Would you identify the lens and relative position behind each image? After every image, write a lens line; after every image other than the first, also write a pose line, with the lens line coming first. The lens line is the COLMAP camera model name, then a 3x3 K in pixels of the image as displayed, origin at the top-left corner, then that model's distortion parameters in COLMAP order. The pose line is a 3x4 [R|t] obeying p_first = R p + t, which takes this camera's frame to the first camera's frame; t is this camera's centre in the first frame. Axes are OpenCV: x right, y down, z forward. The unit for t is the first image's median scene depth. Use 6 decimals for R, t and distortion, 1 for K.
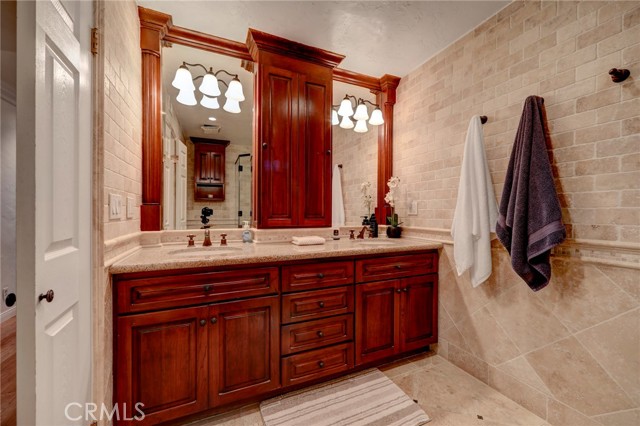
lens RADIAL K [[251.3, 0, 318.0], [0, 251.3, 212.7], [0, 0, 1]] dist [-0.001342, 0.000058]
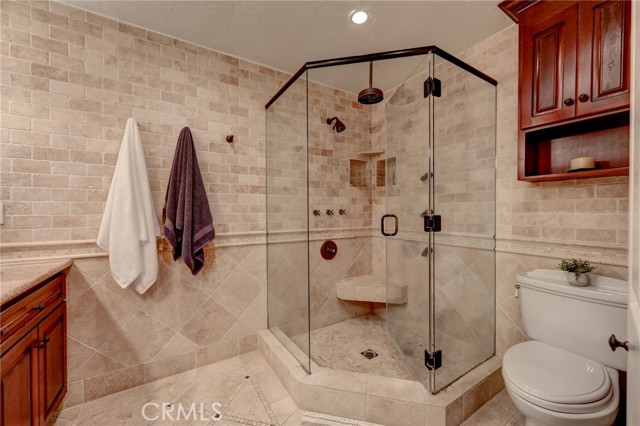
lens RADIAL K [[251.3, 0, 318.0], [0, 251.3, 212.7], [0, 0, 1]] dist [-0.001342, 0.000058]
pose [[-0.134828, -0.013944, 0.990771, -0.486548], [0.006202, 0.999870, 0.014916, -0.035811], [-0.990850, 0.008156, -0.134724, 0.468583]]
